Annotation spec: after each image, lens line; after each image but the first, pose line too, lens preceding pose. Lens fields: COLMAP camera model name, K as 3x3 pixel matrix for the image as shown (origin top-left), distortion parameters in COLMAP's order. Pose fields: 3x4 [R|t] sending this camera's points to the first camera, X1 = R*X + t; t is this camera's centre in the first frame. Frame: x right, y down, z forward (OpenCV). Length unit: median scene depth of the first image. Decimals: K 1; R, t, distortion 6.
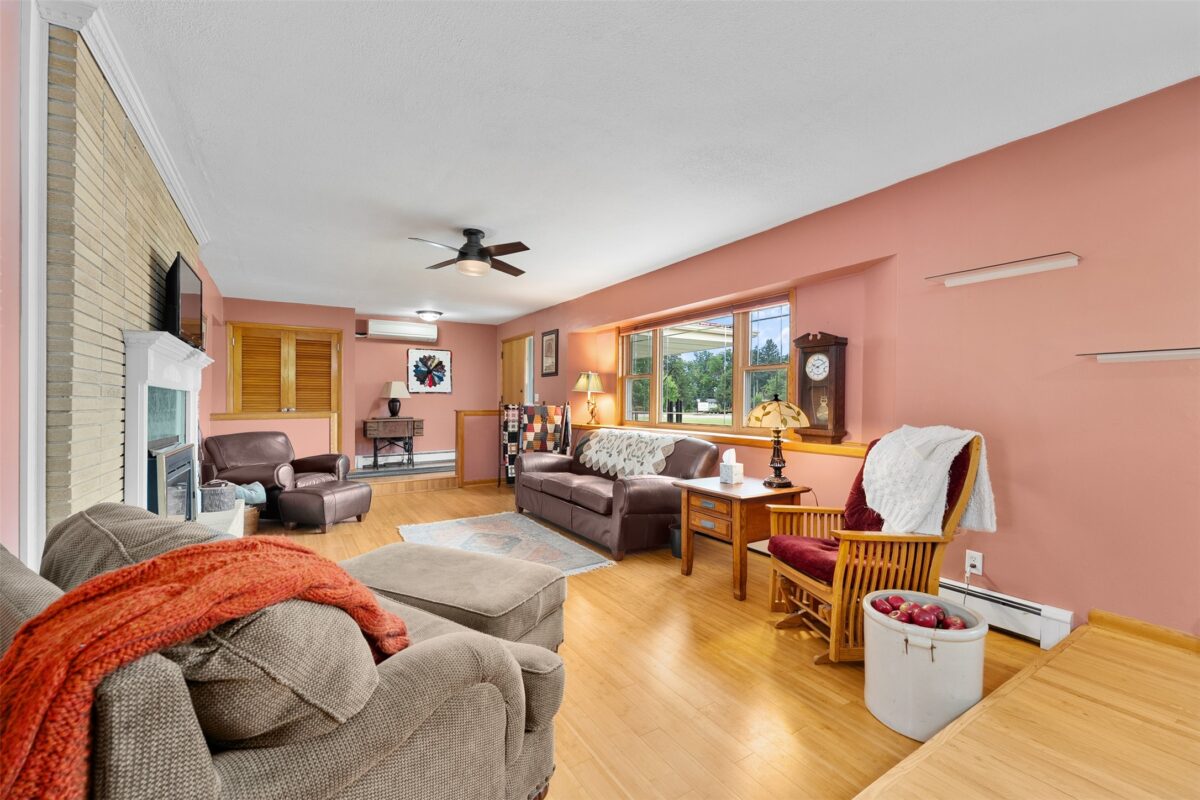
lens RADIAL K [[485.0, 0, 594.8], [0, 485.0, 401.9], [0, 0, 1]] dist [-0.000641, -0.000464]
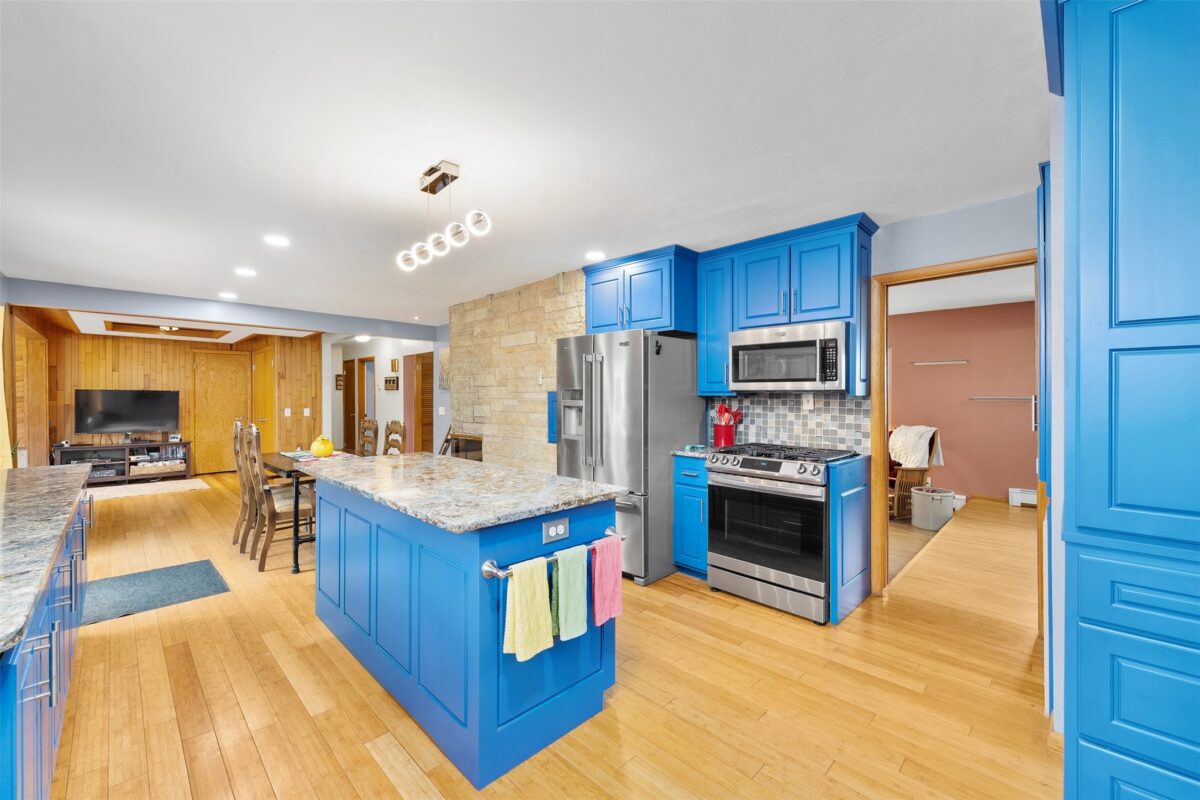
lens RADIAL K [[485.0, 0, 596.1], [0, 485.0, 393.7], [0, 0, 1]] dist [-0.000641, -0.000464]
pose [[0.977185, -0.003143, 0.212365, -0.524319], [0.004092, 0.999984, -0.004030, -0.040235], [-0.212349, 0.004807, 0.977182, -0.392638]]
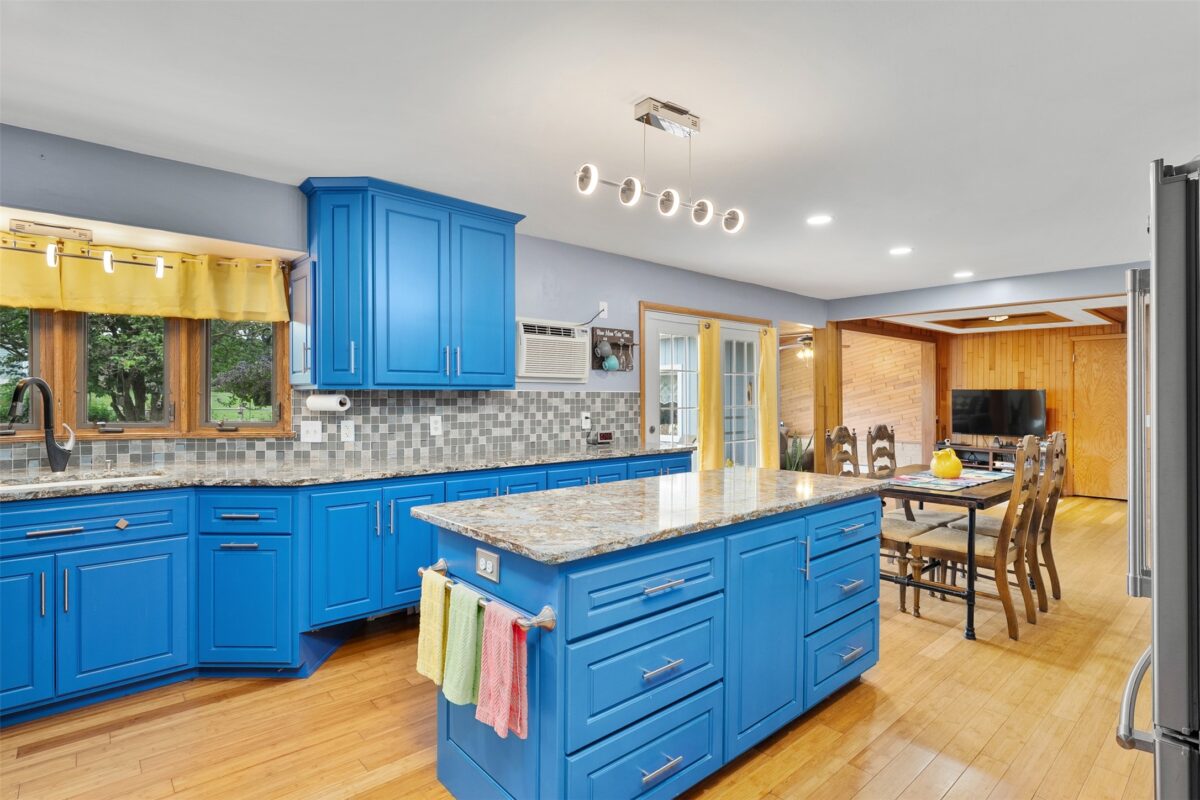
lens RADIAL K [[597.5, 0, 597.1], [0, 597.5, 400.5], [0, 0, 1]] dist [-0.001347, 0.000900]
pose [[0.148476, 0.001999, -0.988914, -0.219793], [-0.000626, 0.999998, 0.001927, -0.036227], [0.988916, 0.000333, 0.148477, -0.108034]]
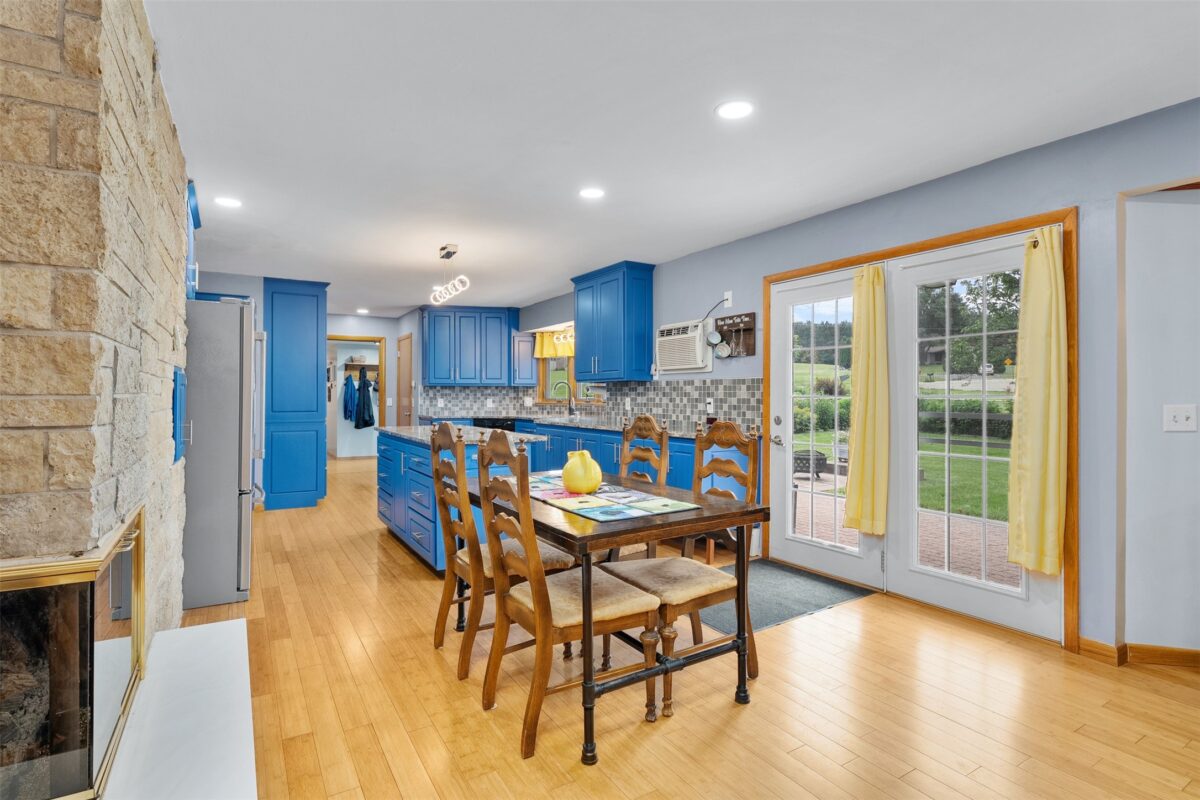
lens RADIAL K [[597.5, 0, 592.0], [0, 597.5, 388.5], [0, 0, 1]] dist [-0.001347, 0.000900]
pose [[-0.999387, -0.002563, 0.034914, -0.763424], [-0.002892, 0.999952, -0.009355, -0.026412], [-0.034888, -0.009450, -0.999347, 0.714807]]
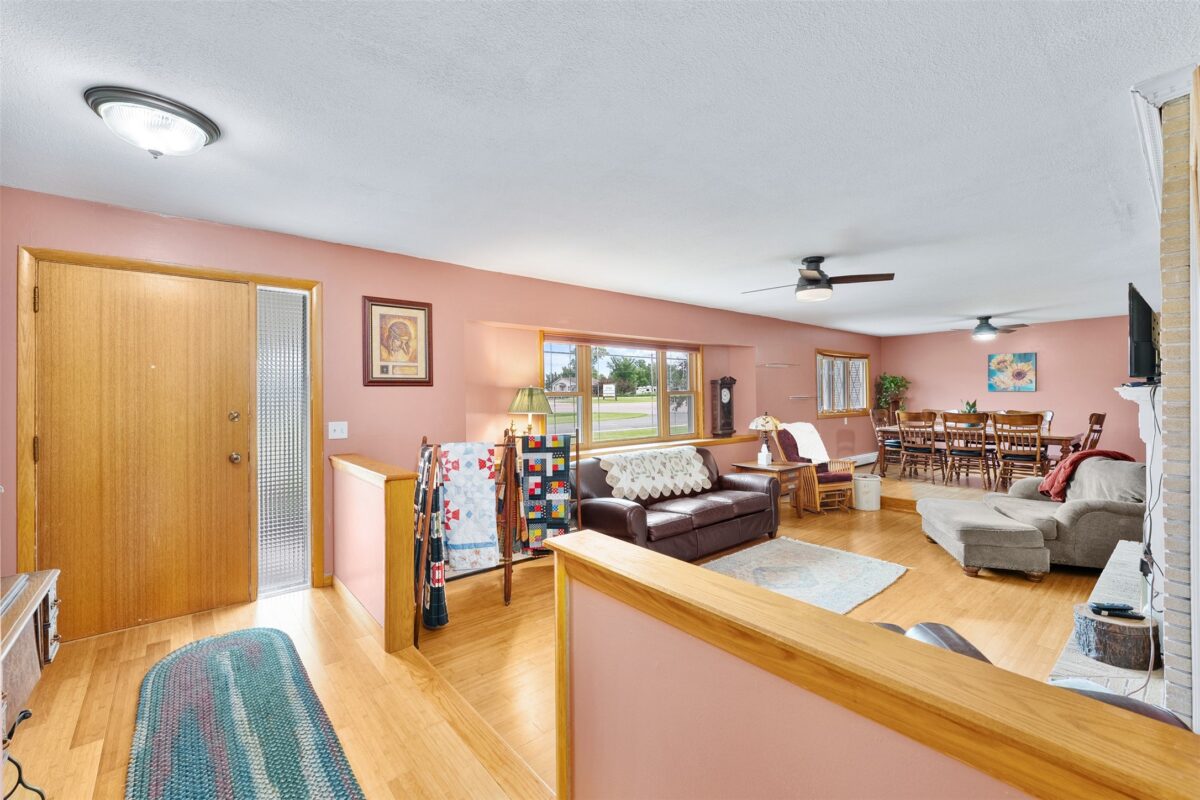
lens RADIAL K [[504.6, 0, 596.7], [0, 504.6, 391.0], [0, 0, 1]] dist [-0.001042, -0.000411]
pose [[-0.134568, 0.005078, 0.990891, -0.704068], [0.010195, 0.999941, -0.003740, -0.045850], [-0.990852, 0.009599, -0.134612, 0.915640]]
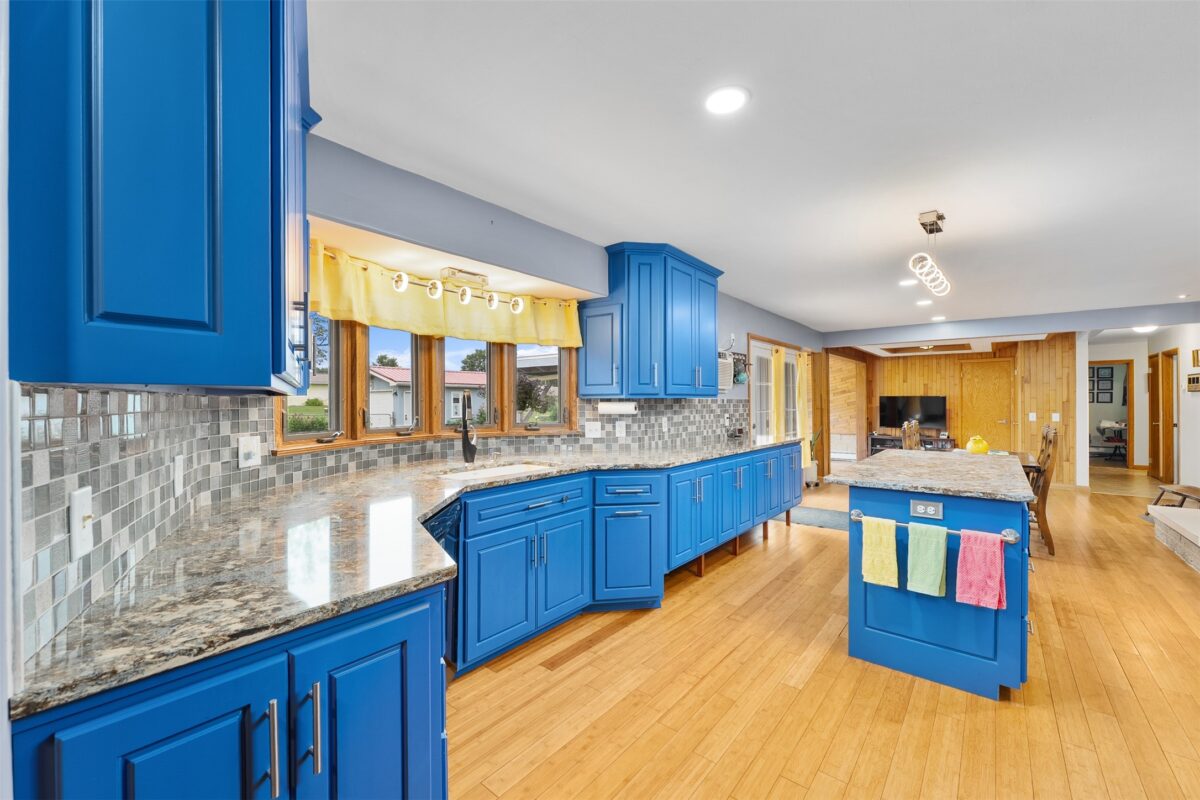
lens RADIAL K [[485.0, 0, 593.0], [0, 485.0, 403.8], [0, 0, 1]] dist [-0.000641, -0.000464]
pose [[0.304215, 0.000265, -0.952603, -0.235515], [0.003068, 0.999995, 0.001258, -0.038768], [0.952598, -0.003305, 0.304213, -0.443099]]
